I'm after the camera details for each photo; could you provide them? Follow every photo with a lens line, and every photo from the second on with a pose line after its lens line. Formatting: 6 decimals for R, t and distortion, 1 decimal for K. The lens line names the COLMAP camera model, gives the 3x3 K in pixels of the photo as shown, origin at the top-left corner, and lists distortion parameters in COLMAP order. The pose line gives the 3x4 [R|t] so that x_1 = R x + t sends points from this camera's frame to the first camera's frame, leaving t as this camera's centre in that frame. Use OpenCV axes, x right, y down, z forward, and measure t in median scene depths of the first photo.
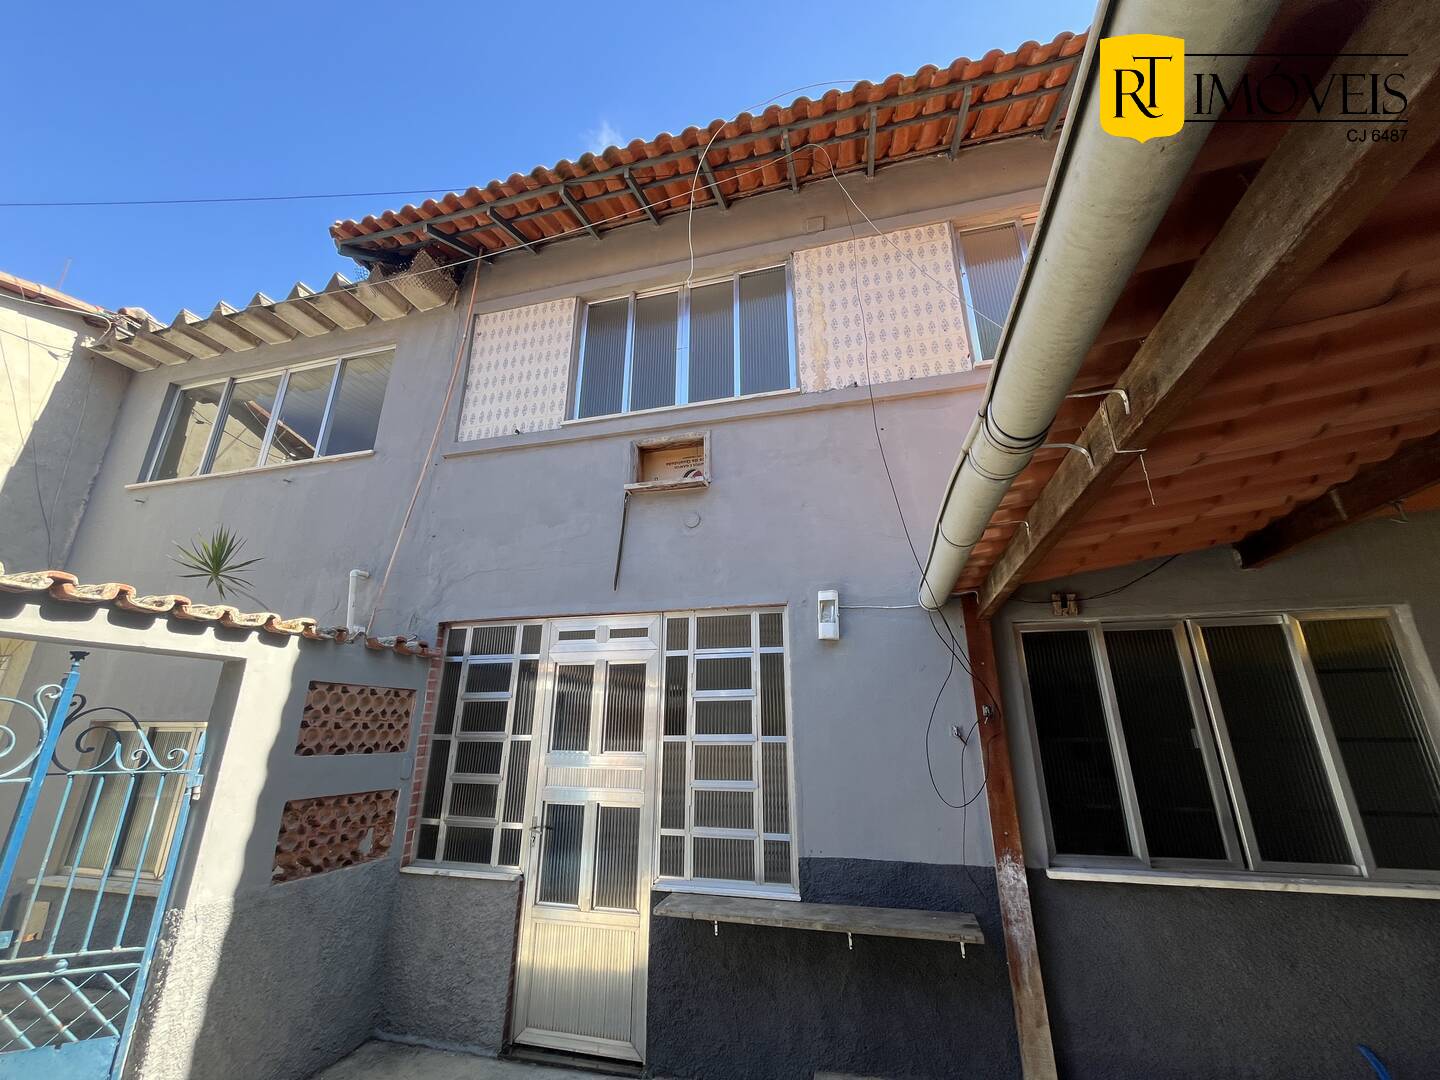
lens RADIAL K [[580.3, 0, 723.3], [0, 580.3, 535.6], [0, 0, 1]] dist [-0.003808, -0.000464]
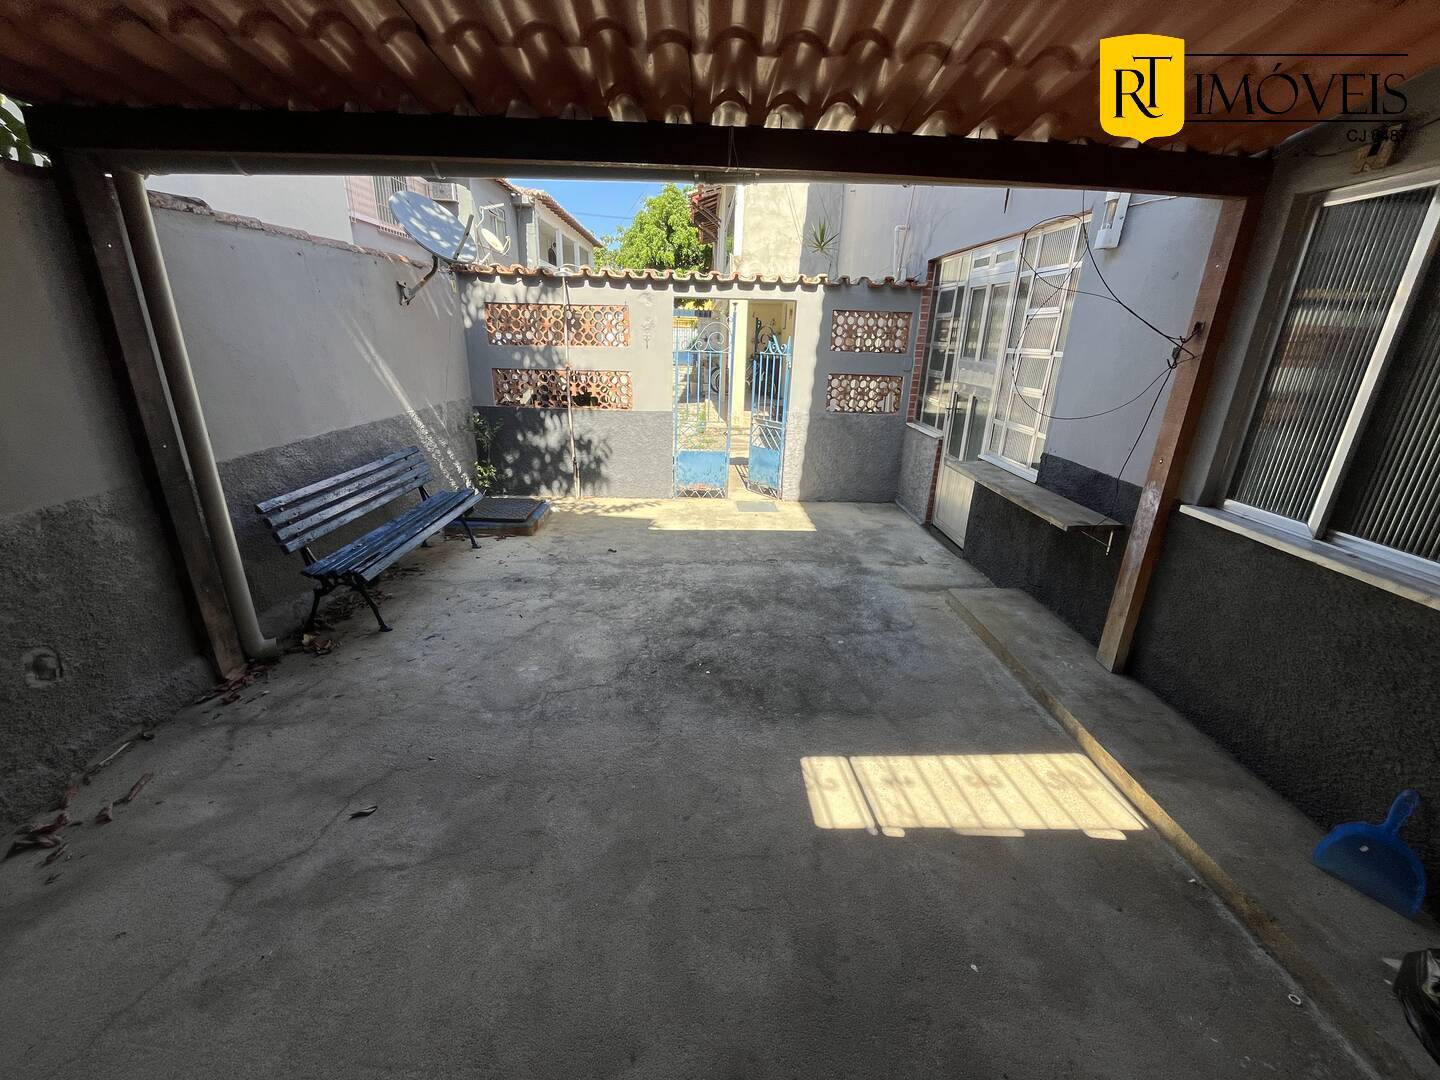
lens RADIAL K [[580.3, 0, 718.8], [0, 580.3, 544.2], [0, 0, 1]] dist [-0.003808, -0.000464]
pose [[0.280865, 0.338686, -0.898002, 0.950681], [0.277955, 0.866861, 0.413876, 0.033551], [0.918616, -0.365847, 0.149331, 0.121354]]
